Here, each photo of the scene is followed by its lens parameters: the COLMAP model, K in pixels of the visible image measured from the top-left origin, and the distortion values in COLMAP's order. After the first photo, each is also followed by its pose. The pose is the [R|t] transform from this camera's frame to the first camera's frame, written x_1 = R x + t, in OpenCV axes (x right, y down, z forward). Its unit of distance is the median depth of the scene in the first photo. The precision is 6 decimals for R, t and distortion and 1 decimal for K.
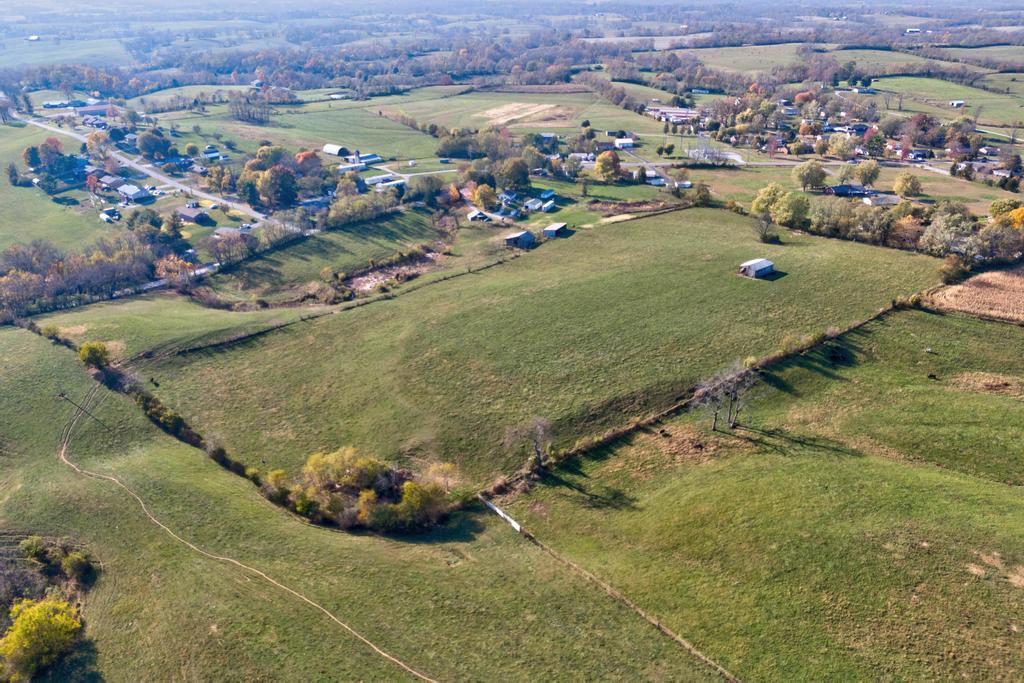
lens RADIAL K [[757.4, 0, 512.0], [0, 757.4, 341.5], [0, 0, 1]] dist [0.067399, -0.066782]
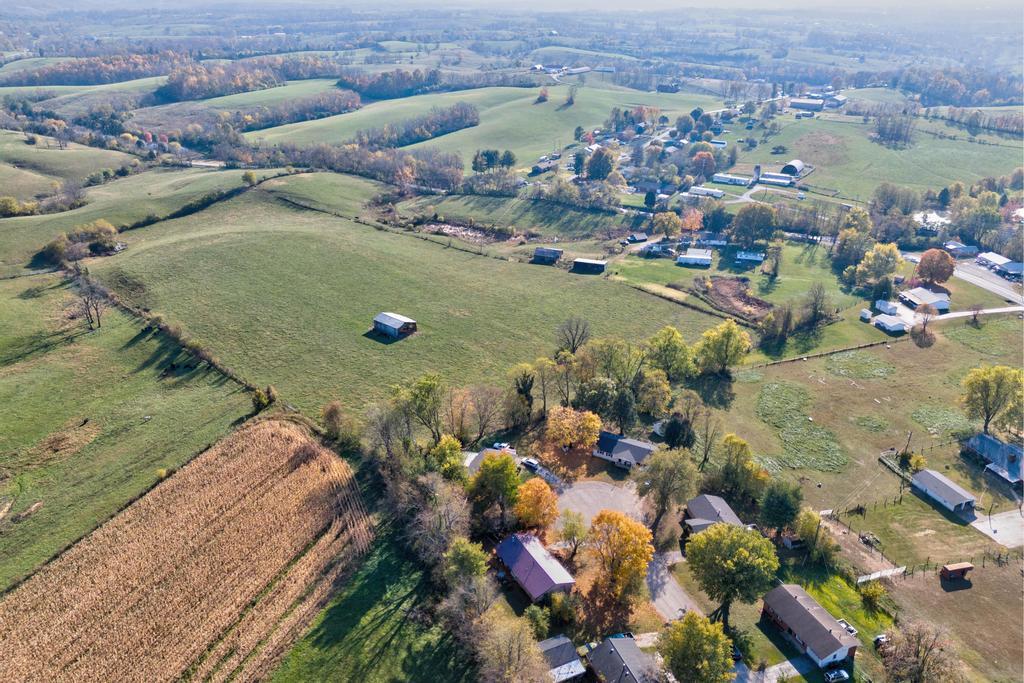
lens RADIAL K [[757.4, 0, 512.0], [0, 757.4, 341.5], [0, 0, 1]] dist [0.067399, -0.066782]
pose [[0.159507, 0.417062, -0.894772, 1.153322], [-0.424801, 0.847166, 0.319145, -0.422598], [0.891124, 0.329194, 0.312298, 0.927873]]
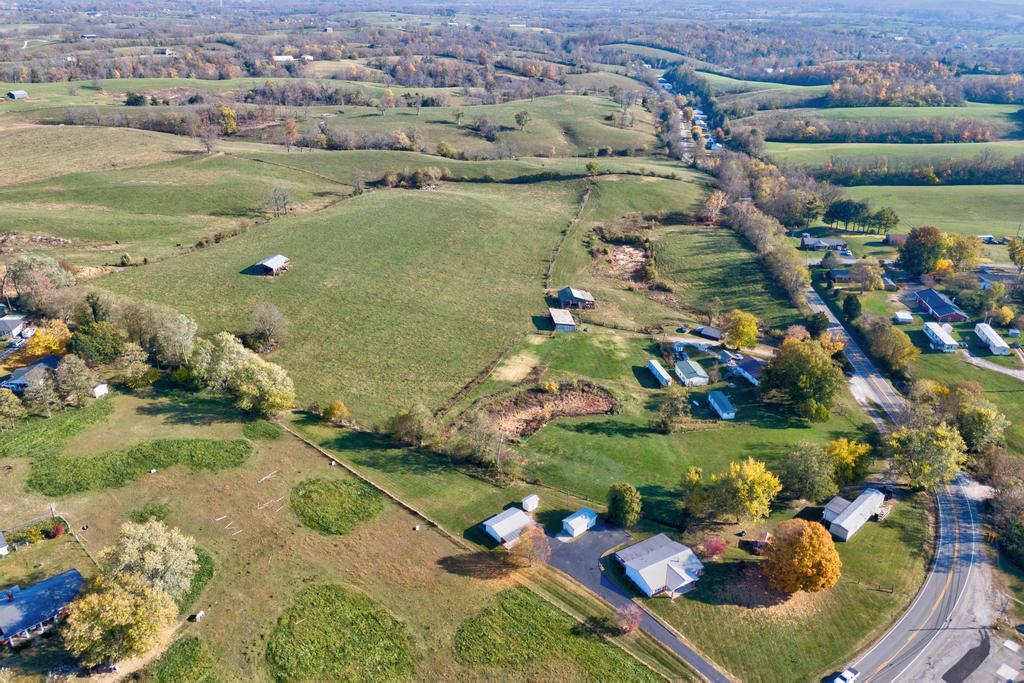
lens RADIAL K [[757.4, 0, 512.0], [0, 757.4, 341.5], [0, 0, 1]] dist [0.067399, -0.066782]
pose [[-0.830592, 0.228682, -0.507762, 0.627210], [-0.243100, 0.671434, 0.700057, -0.845162], [0.501018, 0.704898, -0.502095, 1.833963]]
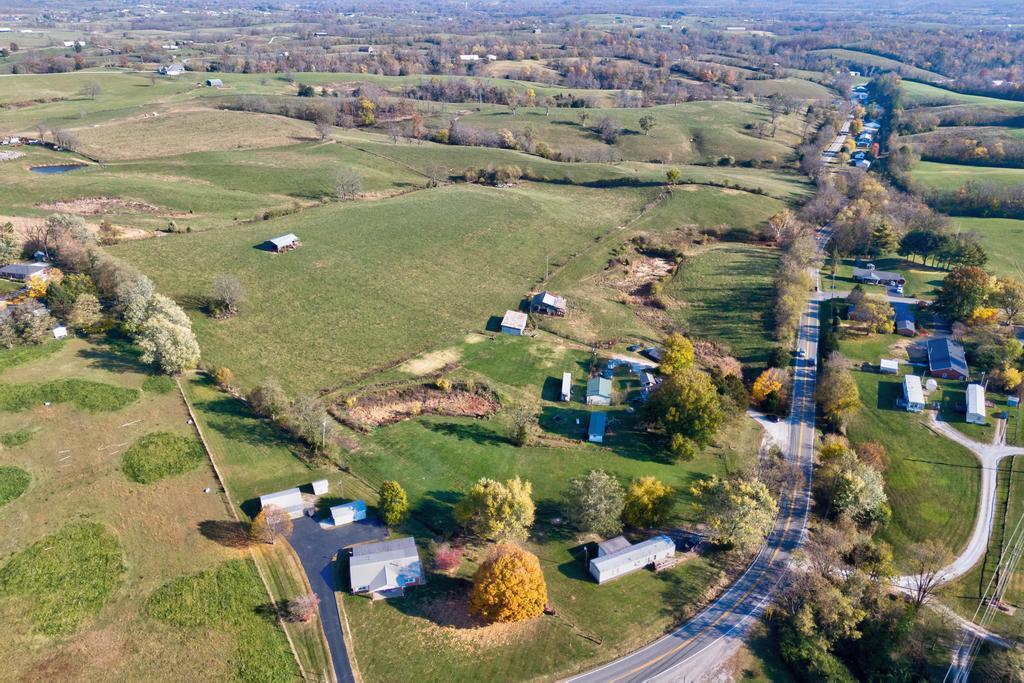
lens RADIAL K [[757.4, 0, 512.0], [0, 757.4, 341.5], [0, 0, 1]] dist [0.067399, -0.066782]
pose [[-0.957820, 0.114020, -0.263779, 0.334010], [-0.128943, 0.649798, 0.749090, -0.903199], [0.256814, 0.751506, -0.607688, 1.959280]]
